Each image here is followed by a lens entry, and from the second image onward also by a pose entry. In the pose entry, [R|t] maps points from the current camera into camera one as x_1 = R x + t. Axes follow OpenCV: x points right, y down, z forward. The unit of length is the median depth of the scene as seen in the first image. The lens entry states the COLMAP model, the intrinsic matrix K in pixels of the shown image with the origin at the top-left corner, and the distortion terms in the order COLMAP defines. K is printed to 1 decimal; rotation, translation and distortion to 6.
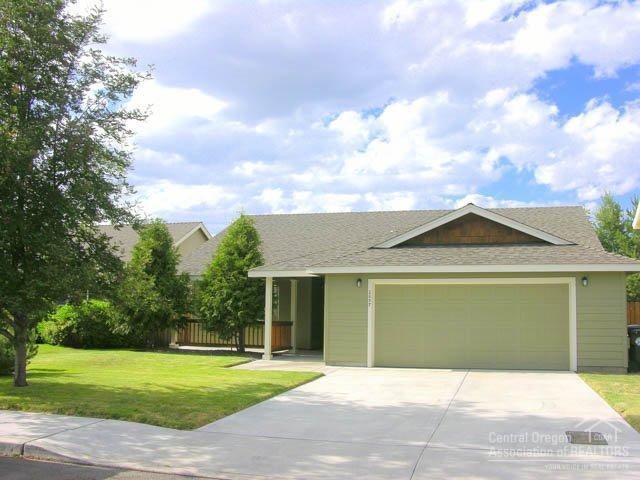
lens RADIAL K [[652.7, 0, 320.0], [0, 652.7, 240.0], [0, 0, 1]] dist [-0.211137, 0.222858]
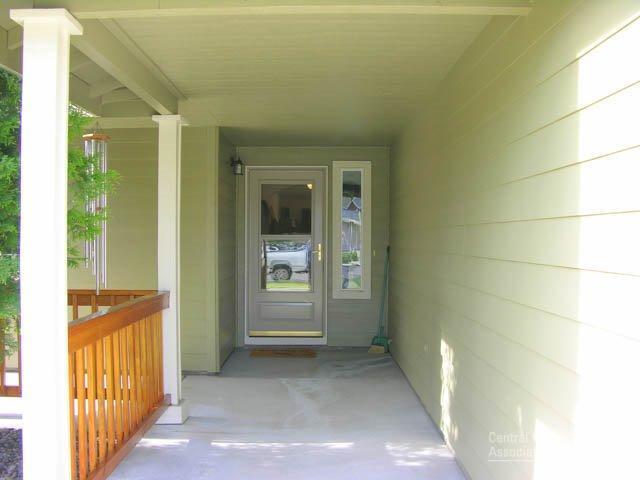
lens RADIAL K [[652.7, 0, 320.0], [0, 652.7, 240.0], [0, 0, 1]] dist [-0.211137, 0.222858]
pose [[0.964632, -0.009456, 0.263432, -0.060249], [-0.018412, 0.994499, 0.103119, 0.097720], [-0.262958, -0.104322, 0.959151, 0.917600]]
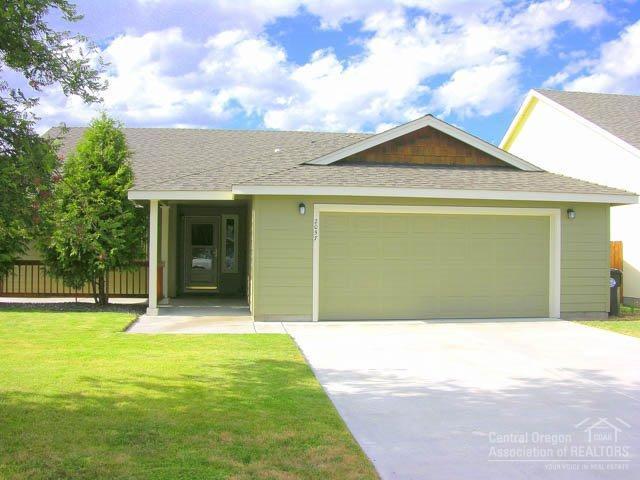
lens RADIAL K [[652.7, 0, 320.0], [0, 652.7, 240.0], [0, 0, 1]] dist [-0.211137, 0.222858]
pose [[0.922890, 0.004404, 0.385038, -0.197537], [-0.039065, 0.995846, 0.082244, 0.037887], [-0.383077, -0.090944, 0.919229, 0.295963]]
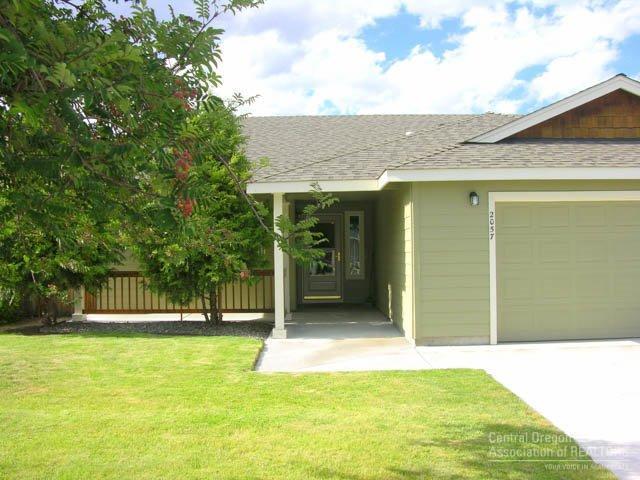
lens RADIAL K [[652.7, 0, 320.0], [0, 652.7, 240.0], [0, 0, 1]] dist [-0.211137, 0.222858]
pose [[0.964836, -0.021365, 0.261984, -0.209426], [-0.001769, 0.996141, 0.087752, 0.050521], [-0.262848, -0.085130, 0.961074, 0.471184]]
